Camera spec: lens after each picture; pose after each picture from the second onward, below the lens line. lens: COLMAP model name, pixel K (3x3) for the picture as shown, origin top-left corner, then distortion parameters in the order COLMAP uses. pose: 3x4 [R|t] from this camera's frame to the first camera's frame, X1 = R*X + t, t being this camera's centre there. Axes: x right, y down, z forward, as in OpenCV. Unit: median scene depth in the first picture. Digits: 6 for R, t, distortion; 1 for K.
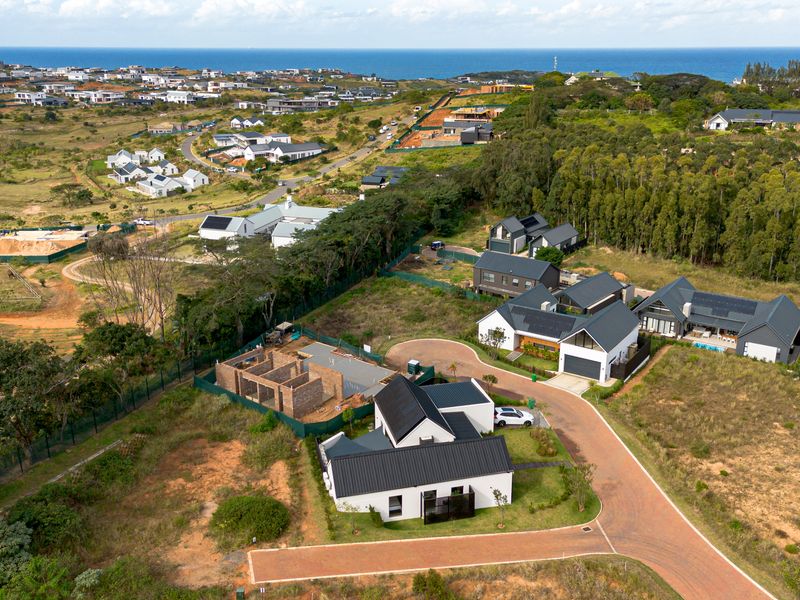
lens RADIAL K [[753.6, 0, 407.6], [0, 753.6, 300.3], [0, 0, 1]] dist [0.085333, -0.103891]
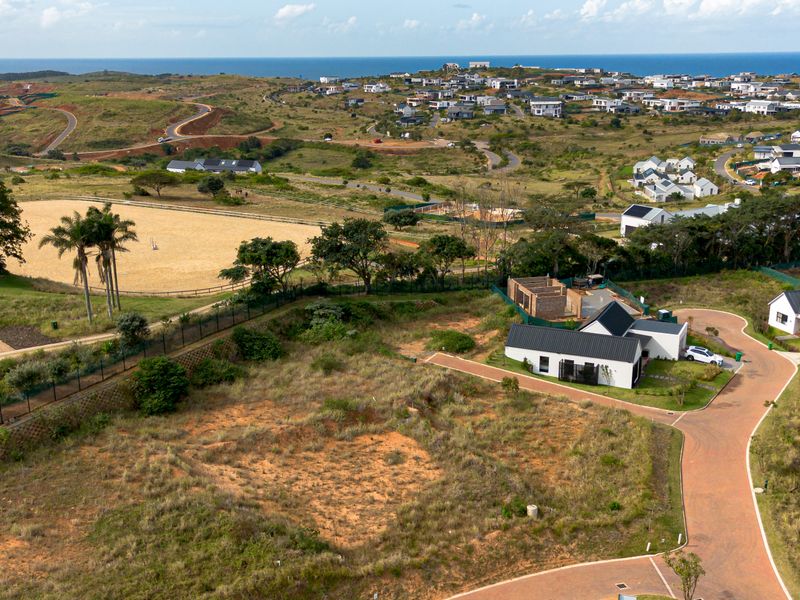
lens RADIAL K [[900.4, 0, 394.9], [0, 900.4, 333.3], [0, 0, 1]] dist [0.141126, -0.325224]
pose [[0.758594, 0.188297, -0.623762, 0.115251], [-0.201855, 0.978149, 0.049789, 0.025759], [0.619508, 0.088140, 0.780027, -0.072699]]
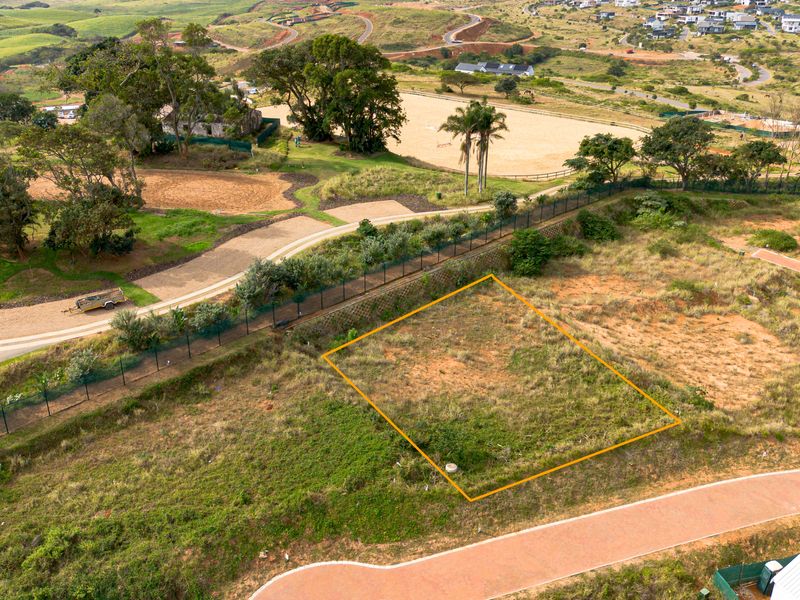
lens RADIAL K [[751.8, 0, 397.7], [0, 751.8, 302.4], [0, 0, 1]] dist [0.084427, -0.087662]
pose [[0.551569, 0.339911, -0.761729, 0.092587], [-0.273668, 0.936398, 0.219691, 0.035178], [0.787957, 0.087286, 0.609512, -0.098406]]
